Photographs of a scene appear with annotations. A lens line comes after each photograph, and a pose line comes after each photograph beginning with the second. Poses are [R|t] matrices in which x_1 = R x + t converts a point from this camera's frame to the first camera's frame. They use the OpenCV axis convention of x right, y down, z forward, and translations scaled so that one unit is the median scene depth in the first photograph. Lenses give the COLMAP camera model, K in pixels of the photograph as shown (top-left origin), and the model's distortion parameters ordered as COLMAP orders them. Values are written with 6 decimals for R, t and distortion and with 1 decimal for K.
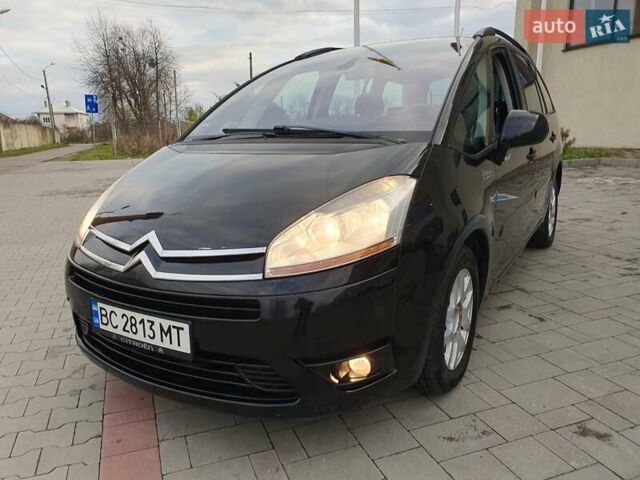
lens RADIAL K [[496.4, 0, 320.1], [0, 496.4, 242.7], [0, 0, 1]] dist [0.030247, 0.002567]
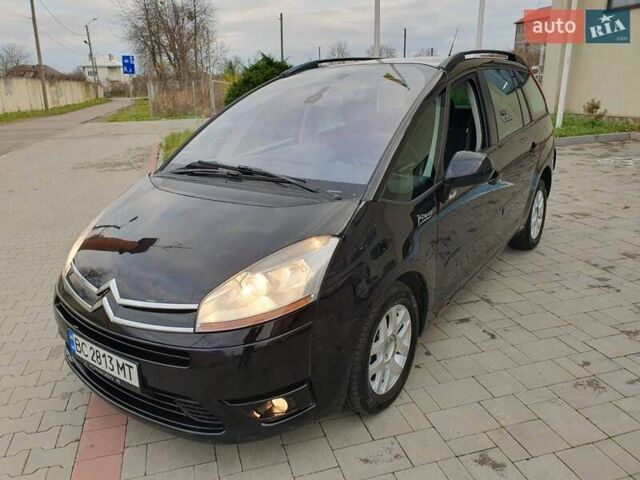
lens RADIAL K [[496.6, 0, 316.3], [0, 496.6, 232.1], [0, 0, 1]] dist [0.026624, 0.000593]
pose [[0.996725, 0.021093, -0.078072, 0.197296], [-0.015794, 0.997569, 0.067872, -0.187936], [0.079314, -0.066416, 0.994635, -0.113215]]
